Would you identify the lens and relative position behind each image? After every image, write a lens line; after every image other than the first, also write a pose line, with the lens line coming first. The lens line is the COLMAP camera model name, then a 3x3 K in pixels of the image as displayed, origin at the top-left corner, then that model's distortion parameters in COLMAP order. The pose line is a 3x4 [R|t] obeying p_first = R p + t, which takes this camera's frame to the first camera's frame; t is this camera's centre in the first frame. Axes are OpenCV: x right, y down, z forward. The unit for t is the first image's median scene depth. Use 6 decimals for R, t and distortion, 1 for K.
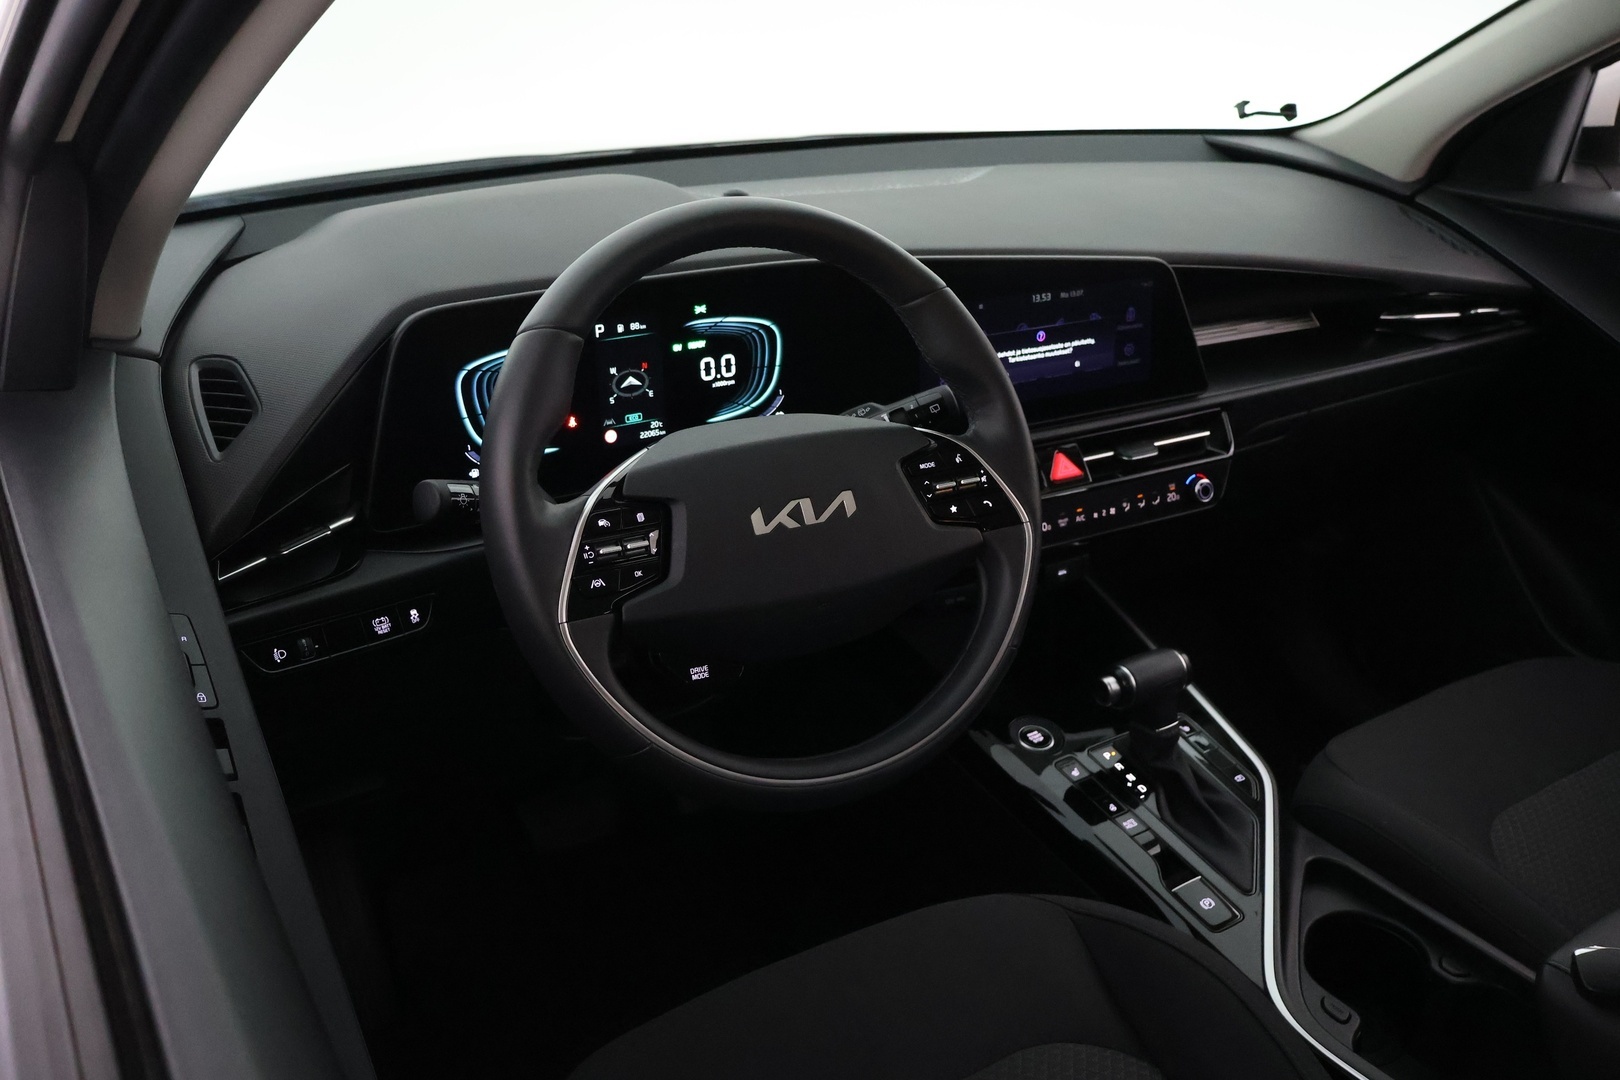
lens RADIAL K [[1422.9, 0, 810.0], [0, 1422.9, 540.0], [0, 0, 1]] dist [0.000652, -0.001930]
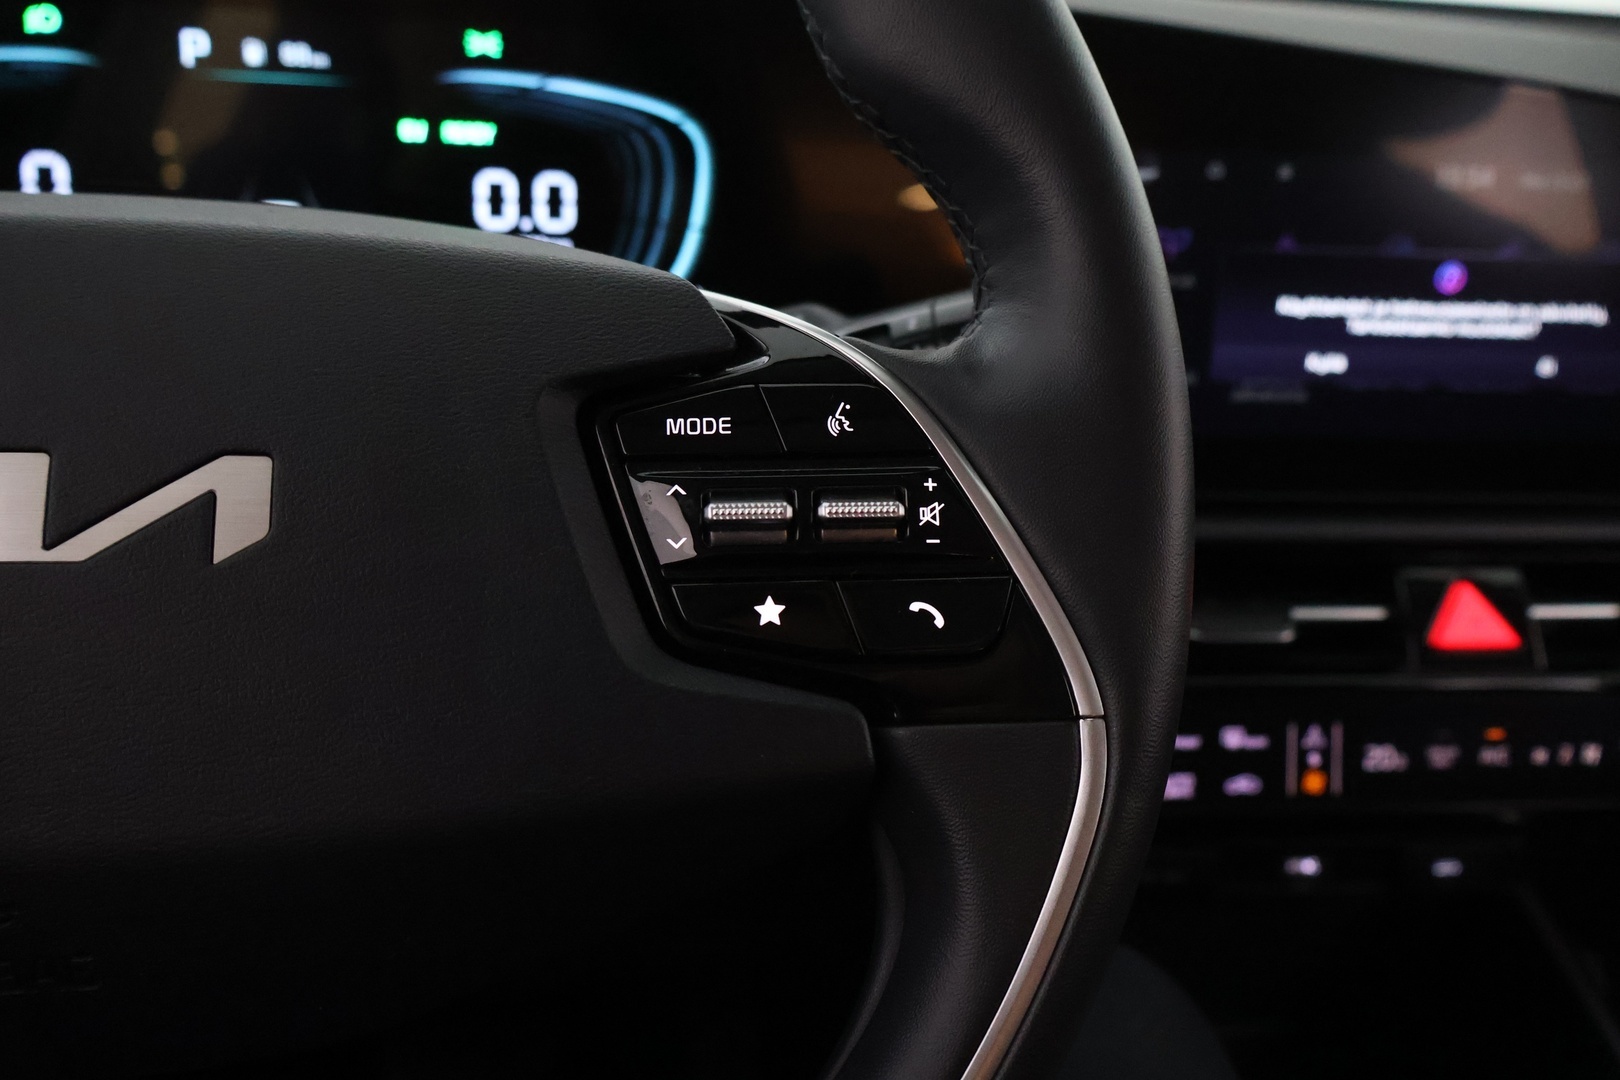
lens RADIAL K [[1352.6, 0, 768.4], [0, 1352.6, 536.3], [0, 0, 1]] dist [0.007275, -0.004494]
pose [[0.924157, 0.153018, -0.350028, 0.150231], [-0.183554, 0.981437, -0.055582, -0.019947], [0.335025, 0.115615, 0.935089, 0.686574]]
